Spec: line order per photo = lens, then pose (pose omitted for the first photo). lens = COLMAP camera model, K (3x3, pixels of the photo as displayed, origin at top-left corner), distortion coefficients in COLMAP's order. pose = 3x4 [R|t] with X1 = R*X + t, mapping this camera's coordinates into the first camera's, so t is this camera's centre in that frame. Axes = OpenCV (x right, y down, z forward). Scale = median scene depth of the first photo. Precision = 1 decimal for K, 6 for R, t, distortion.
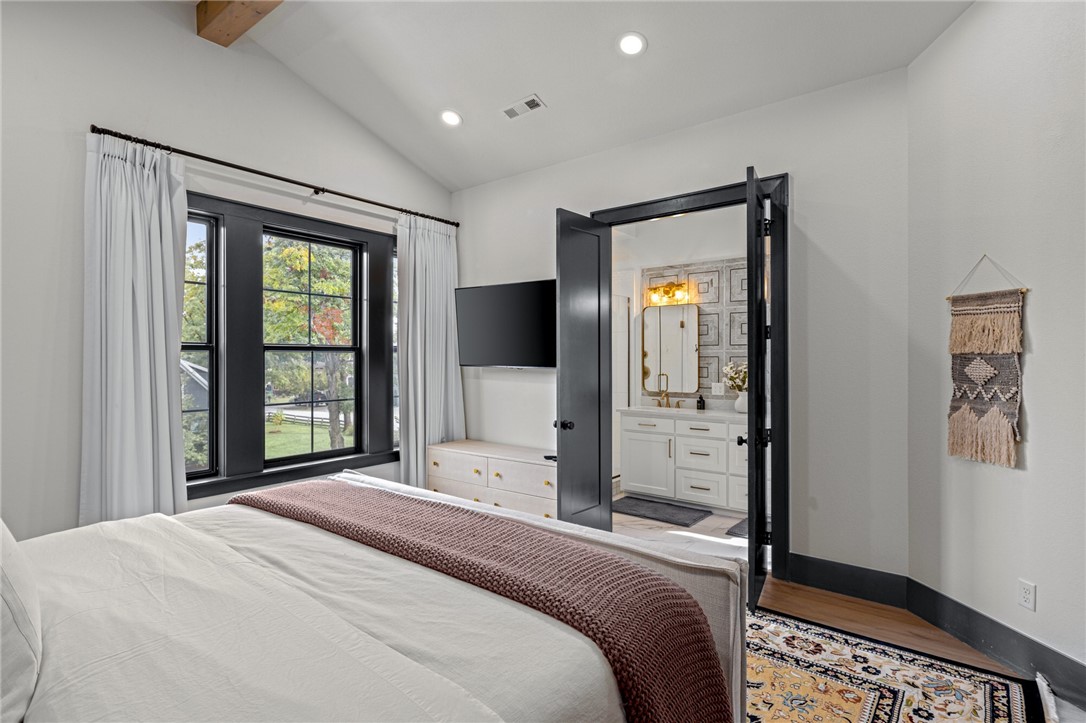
lens RADIAL K [[532.7, 0, 536.2], [0, 532.7, 340.7], [0, 0, 1]] dist [-0.002414, -0.001080]
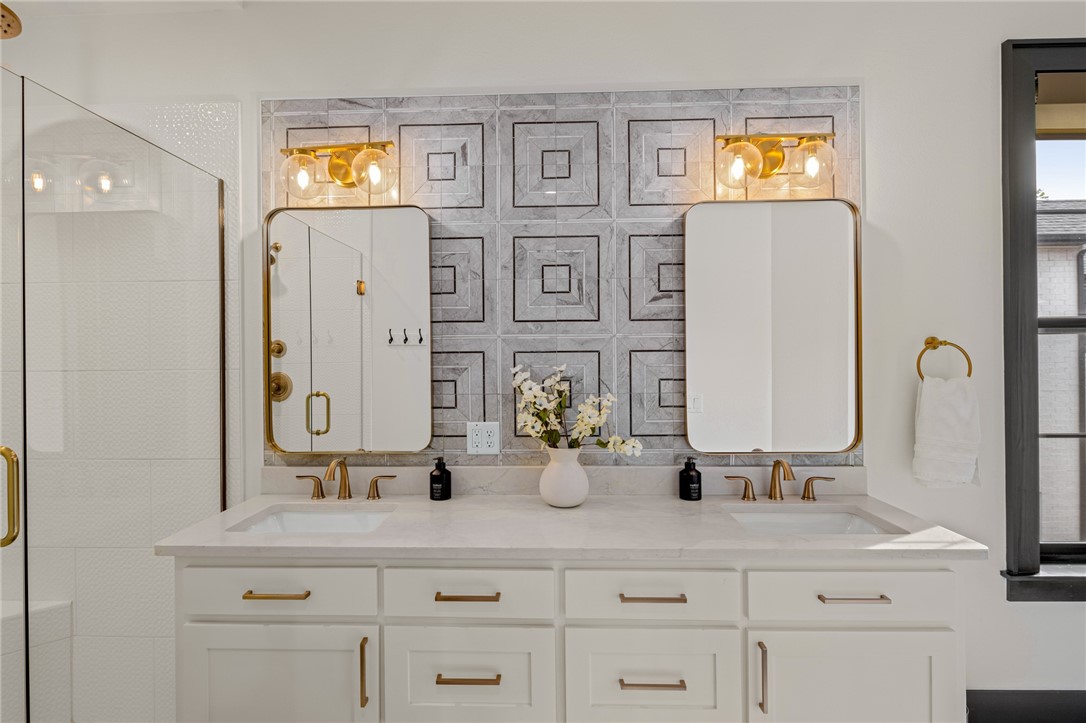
lens RADIAL K [[543.4, 0, 511.0], [0, 543.4, 356.6], [0, 0, 1]] dist [0.034770, -0.000344]
pose [[0.822476, -0.006808, 0.568759, 0.136246], [-0.007485, 0.999712, 0.022790, 0.024012], [-0.568750, -0.023002, 0.822189, 0.657168]]
